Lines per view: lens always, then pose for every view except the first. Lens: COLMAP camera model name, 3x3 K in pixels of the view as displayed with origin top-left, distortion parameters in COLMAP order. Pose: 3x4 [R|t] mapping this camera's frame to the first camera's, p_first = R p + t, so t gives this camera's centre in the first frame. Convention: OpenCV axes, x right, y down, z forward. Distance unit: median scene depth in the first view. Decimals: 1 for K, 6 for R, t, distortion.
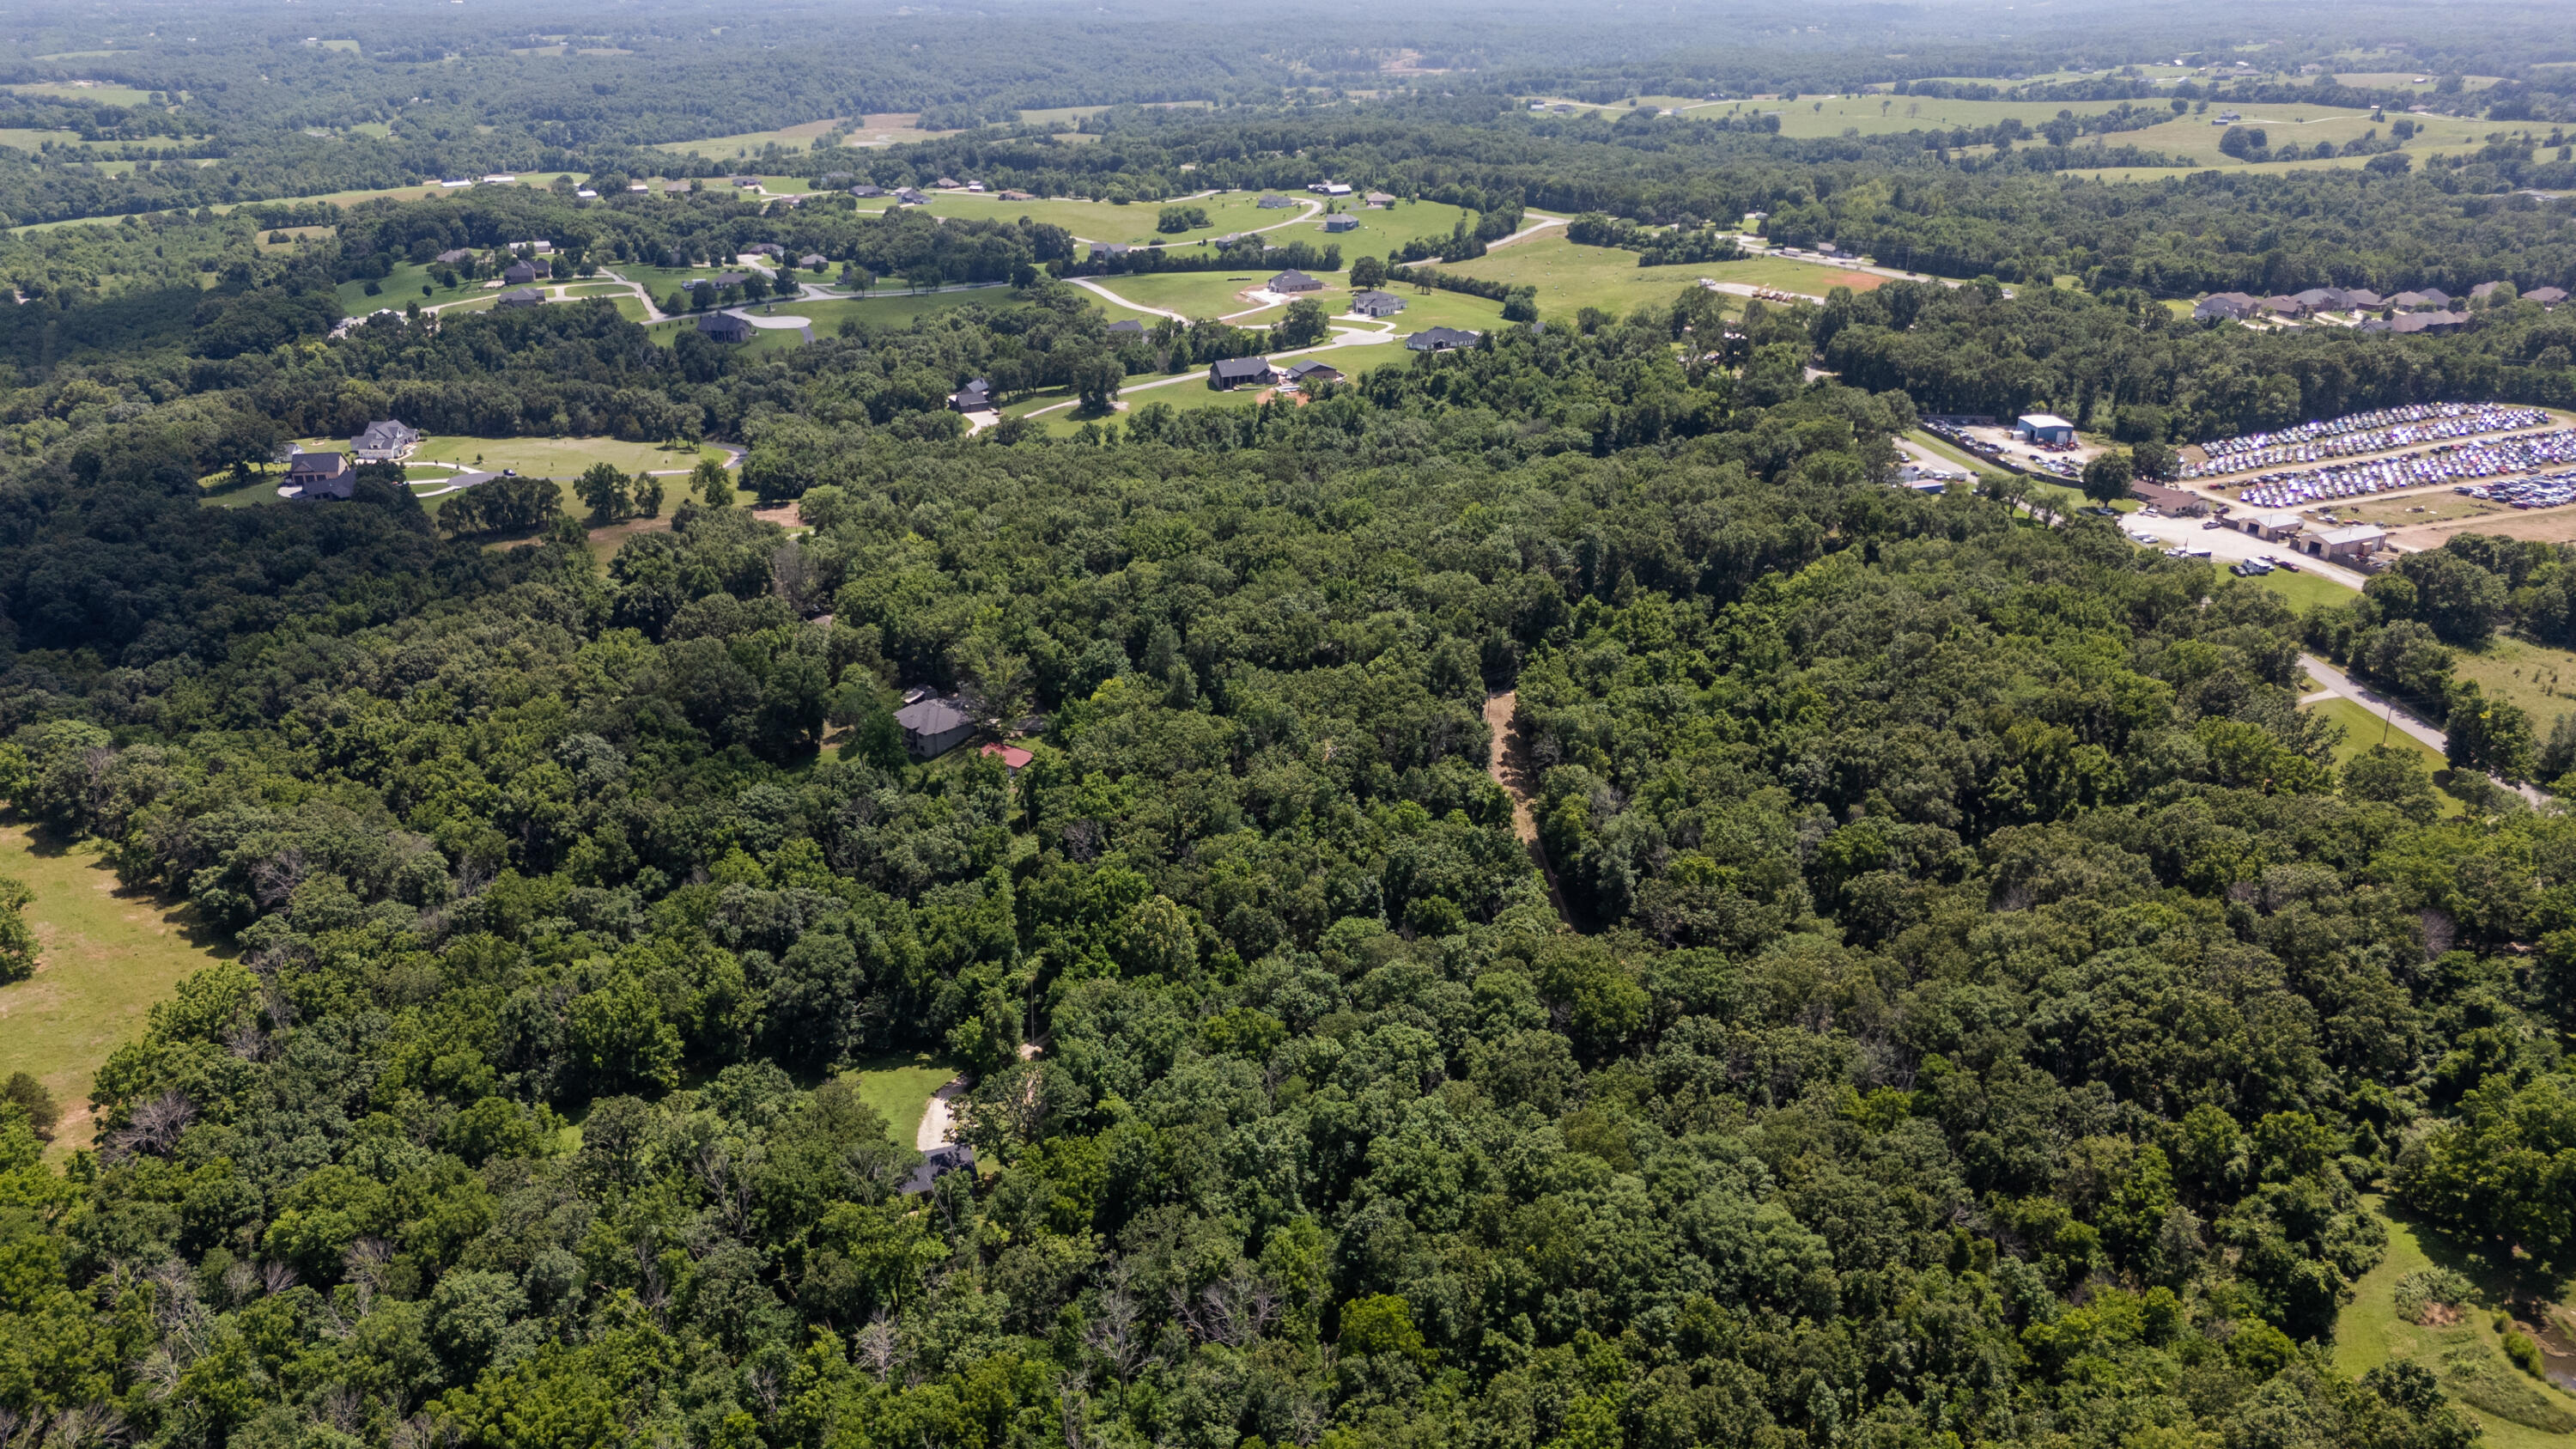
lens RADIAL K [[1904.4, 0, 1290.8], [0, 1904.4, 719.1], [0, 0, 1]] dist [0.058654, -0.054739]
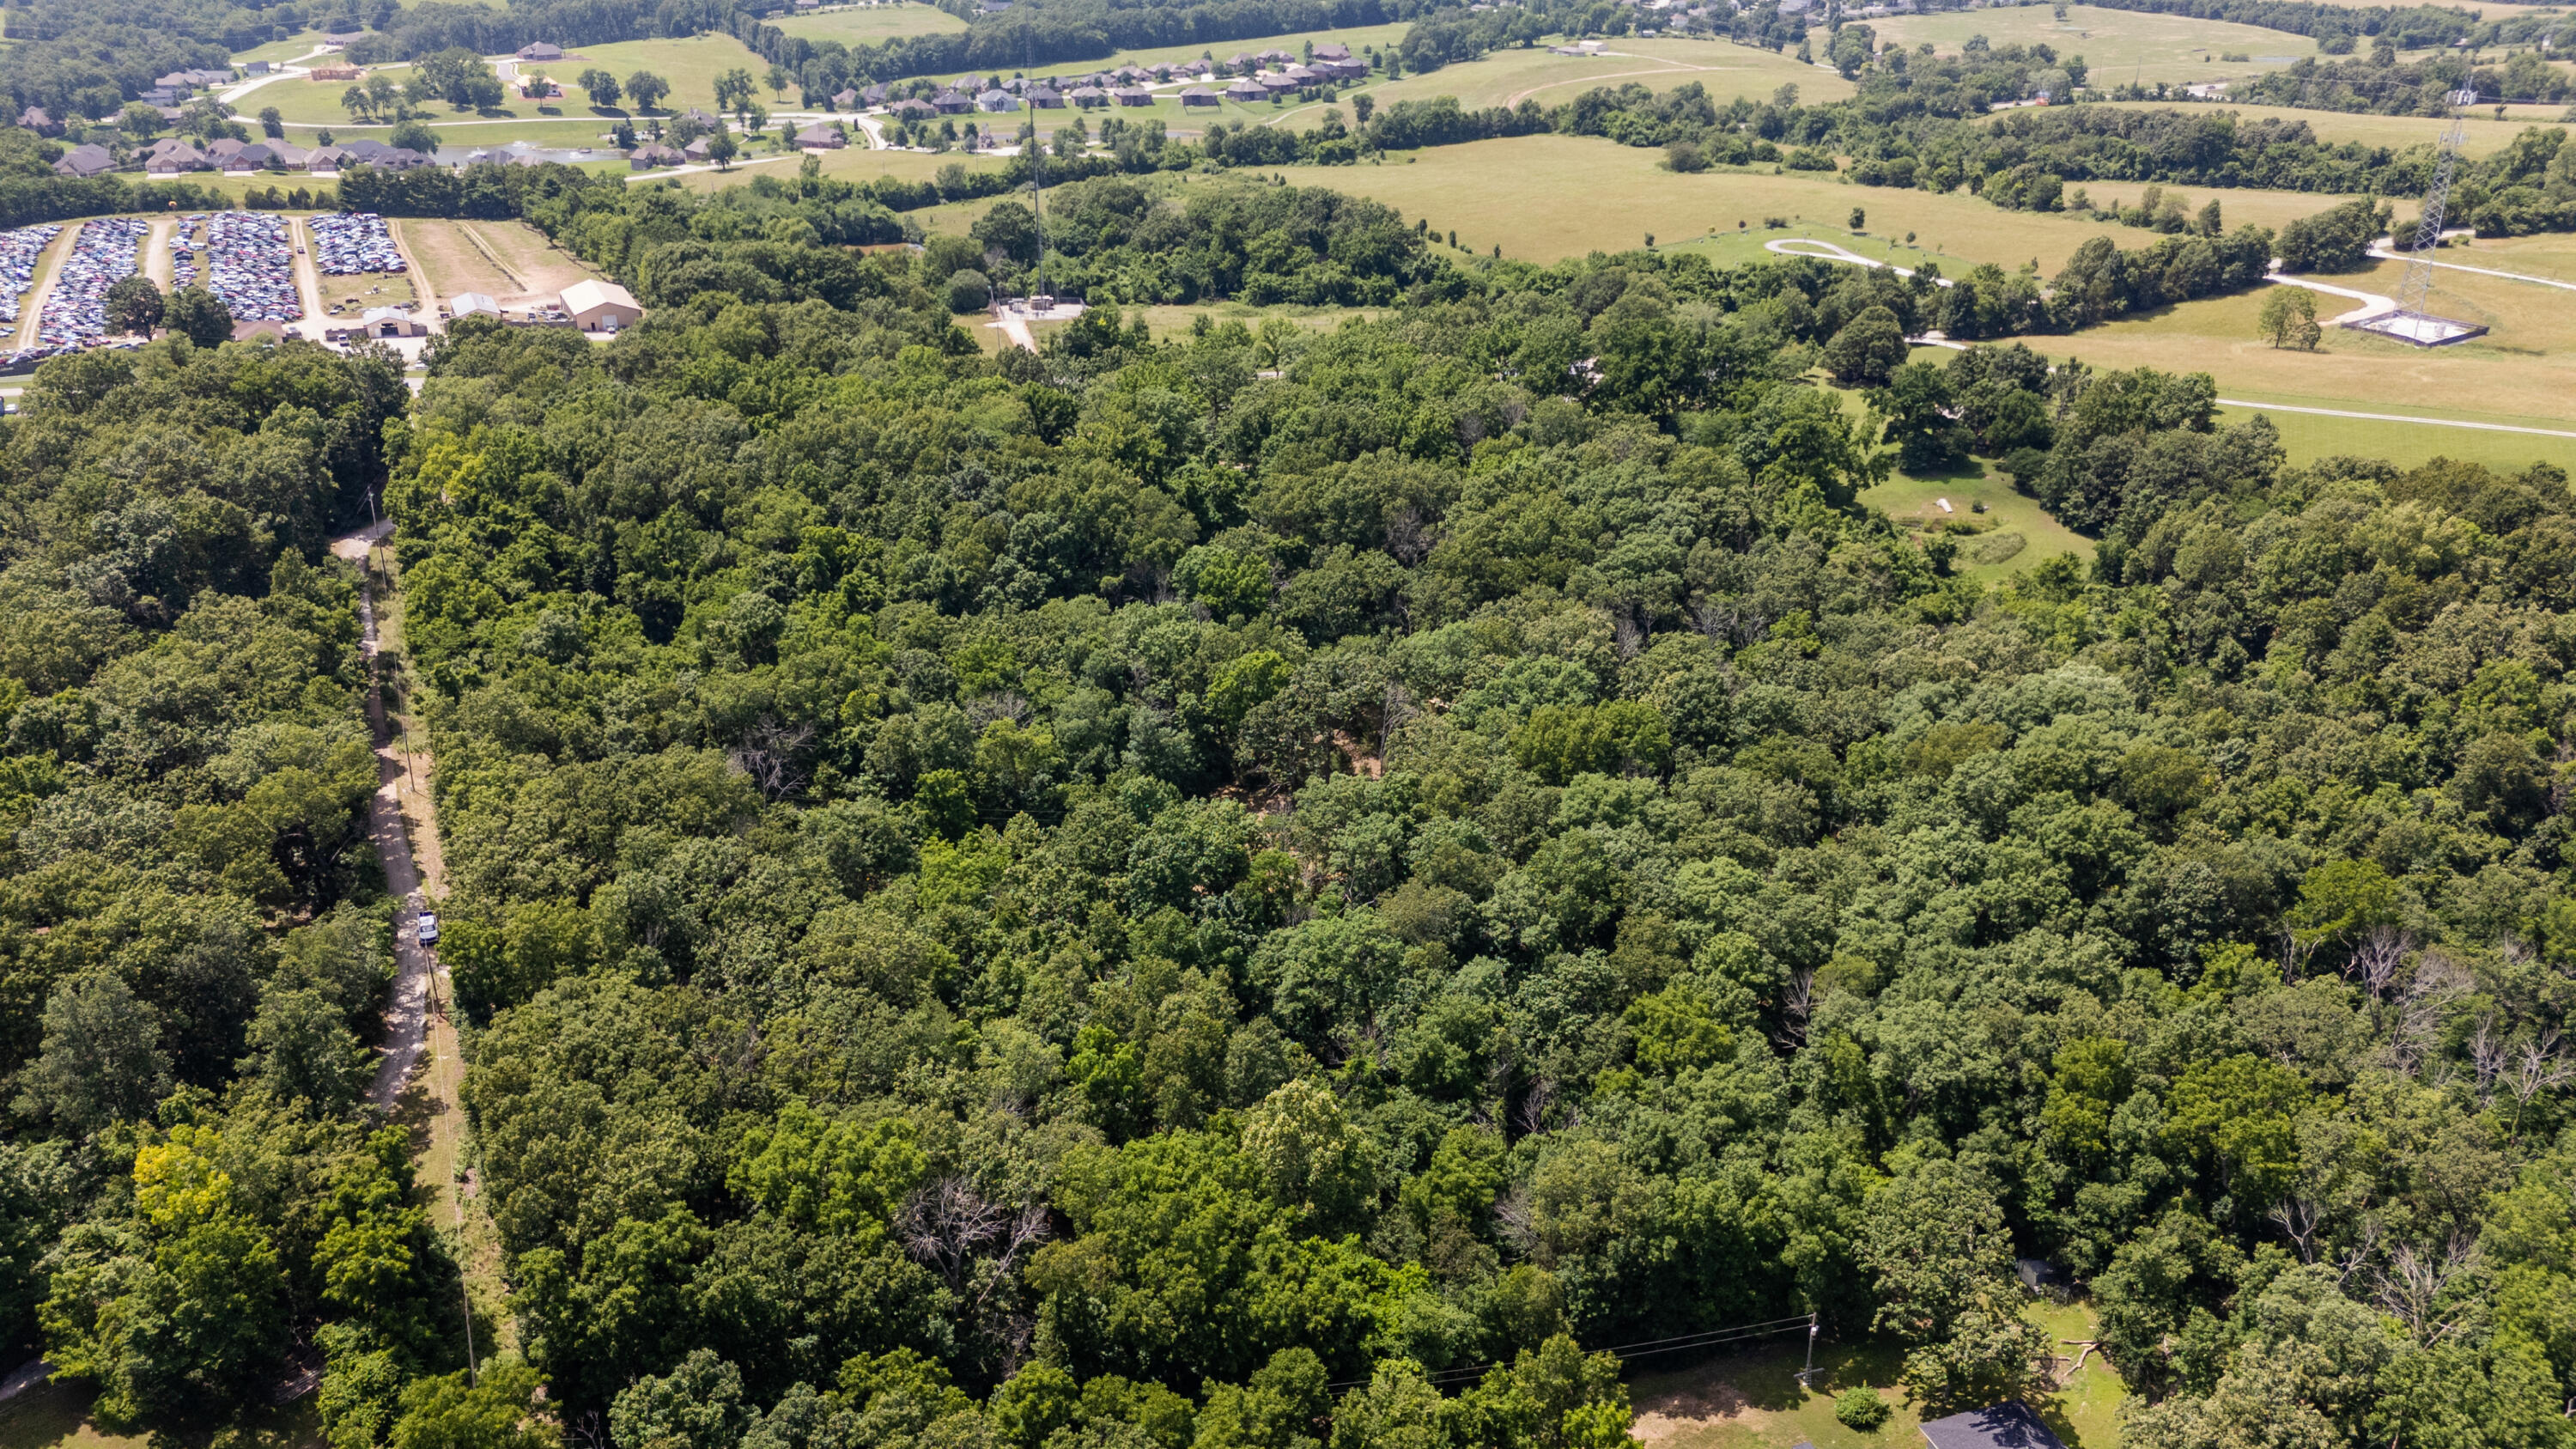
lens RADIAL K [[1904.4, 0, 1293.2], [0, 1904.4, 757.6], [0, 0, 1]] dist [0.058654, -0.054739]
pose [[-0.020641, -0.412128, 0.910892, -0.273332], [0.365838, 0.844787, 0.390509, -0.101511], [-0.930450, 0.341299, 0.133334, 0.482096]]
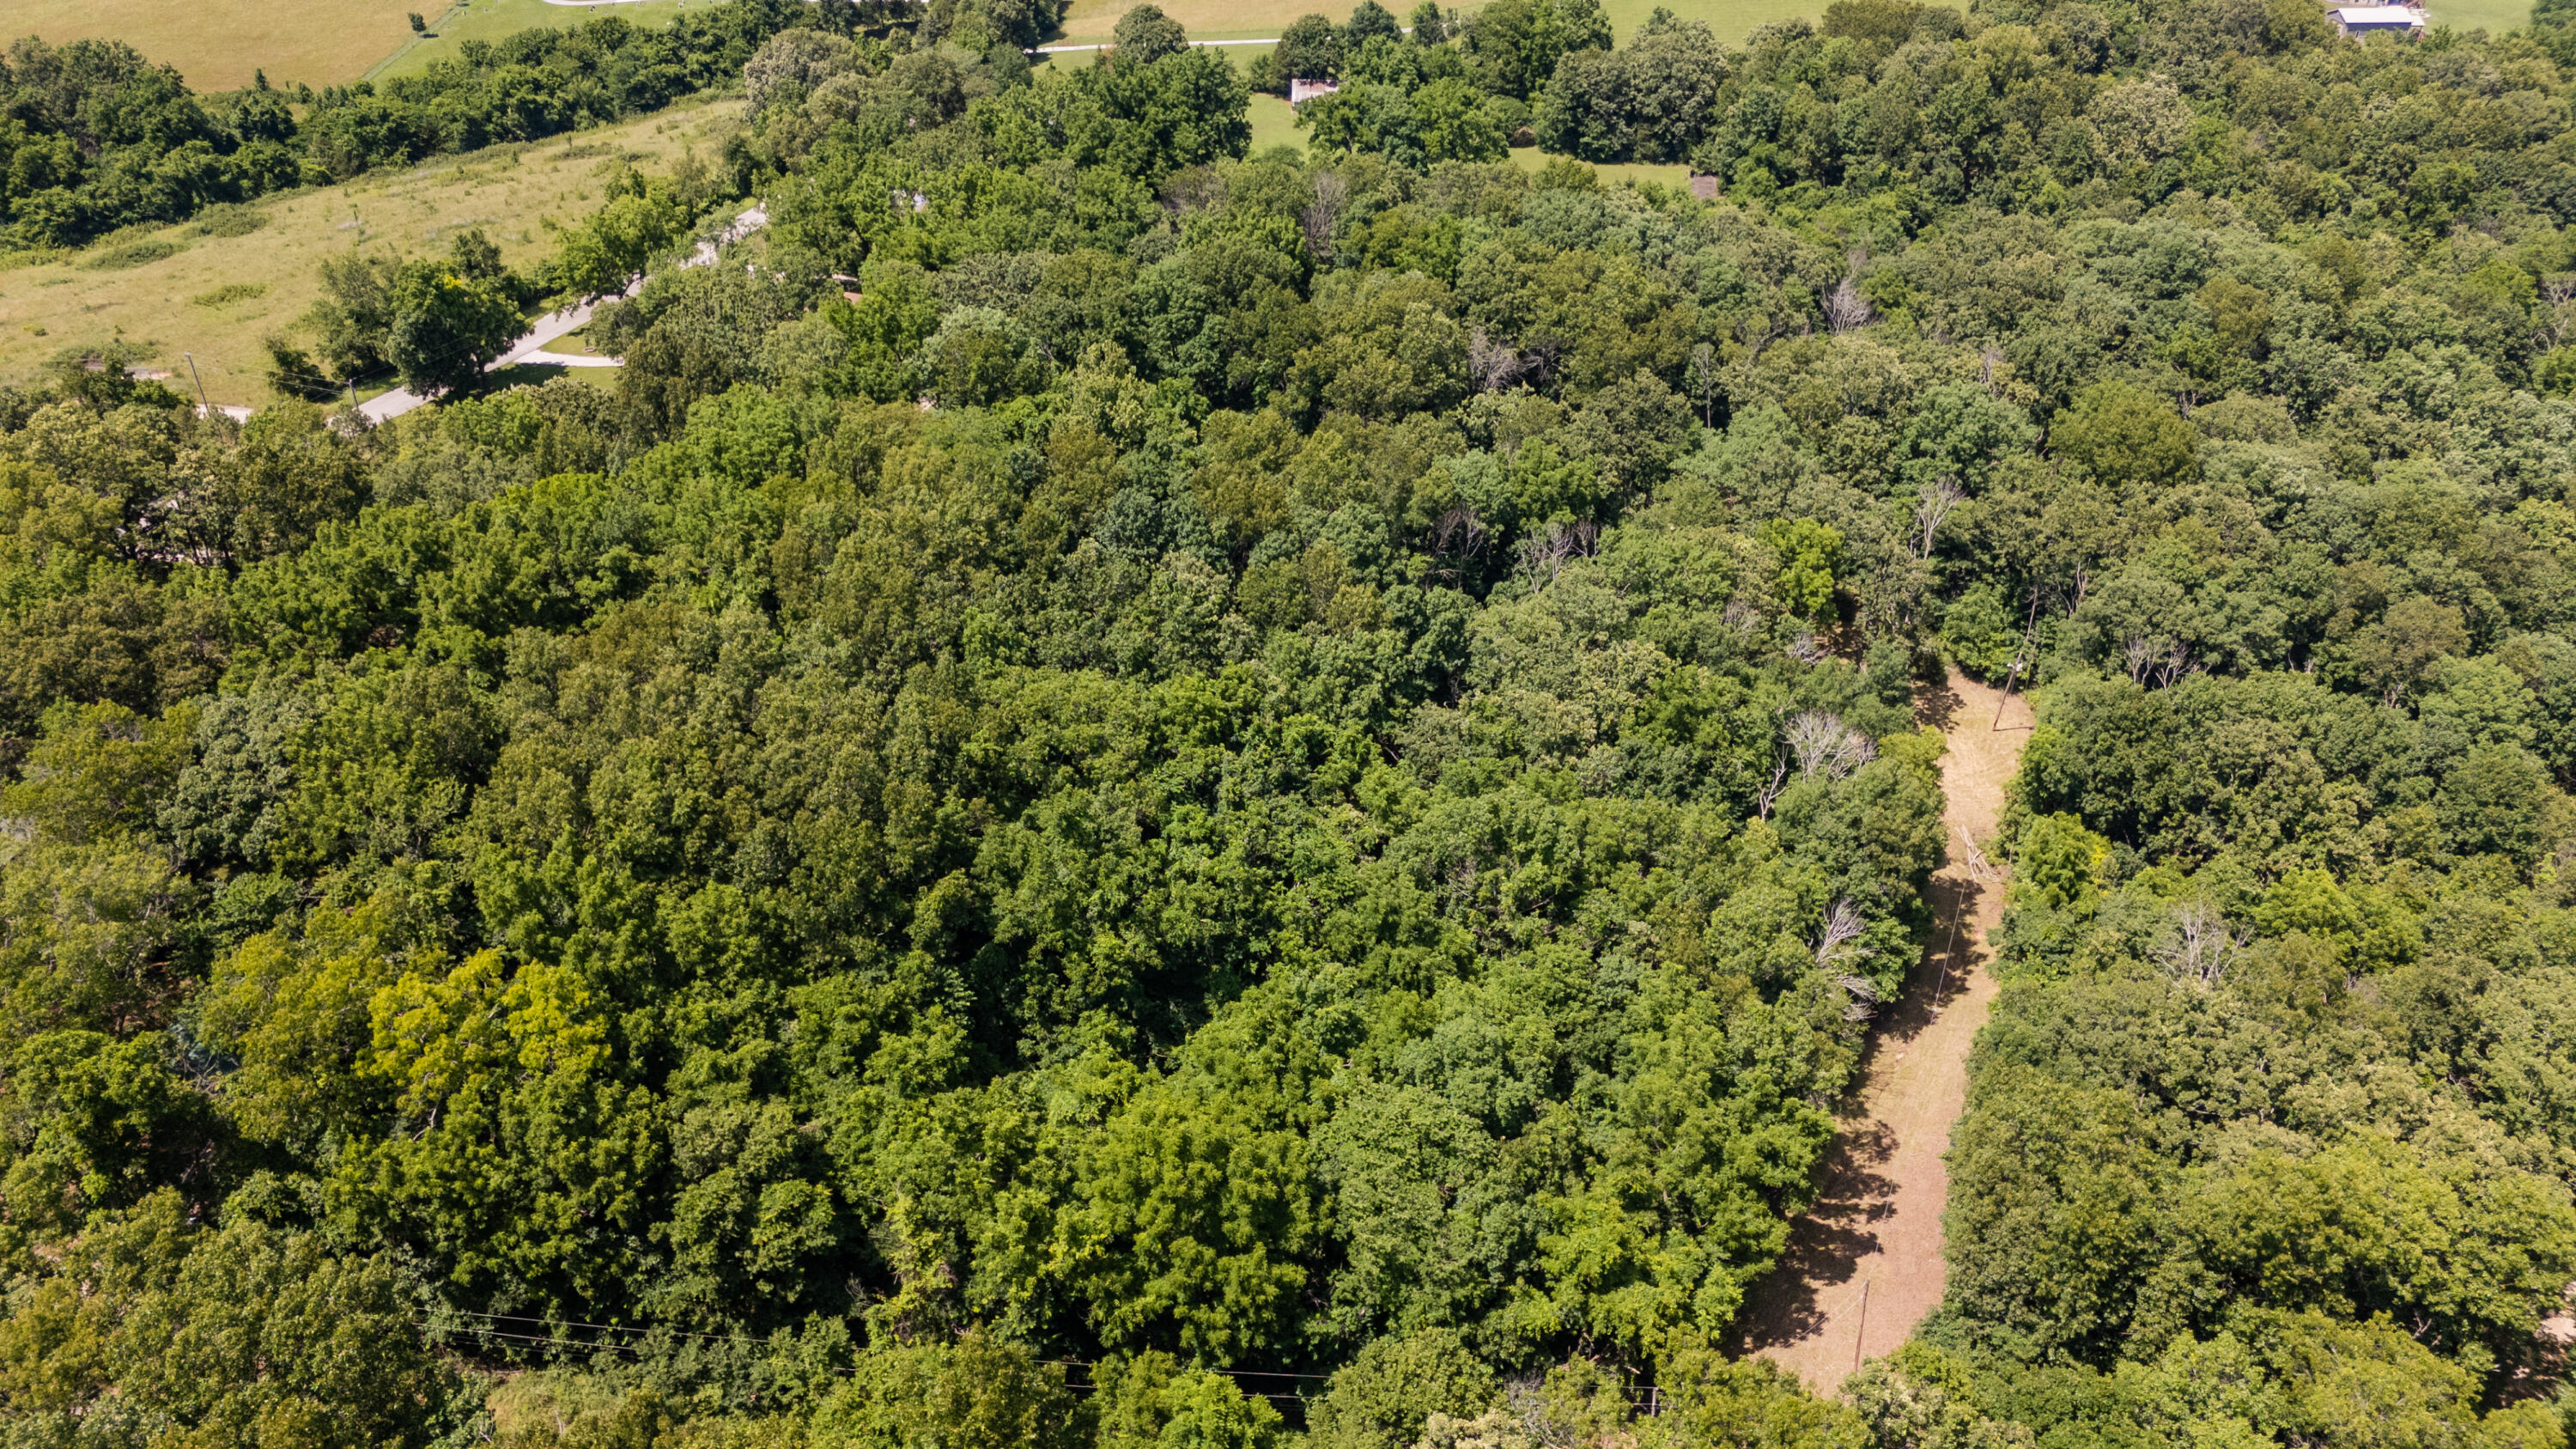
lens RADIAL K [[1904.4, 0, 1283.3], [0, 1904.4, 712.6], [0, 0, 1]] dist [0.058654, -0.054739]
pose [[-0.885439, -0.224856, 0.406740, 0.056814], [0.188449, 0.626293, 0.756468, -0.189382], [-0.424835, 0.746456, -0.512170, 0.751138]]
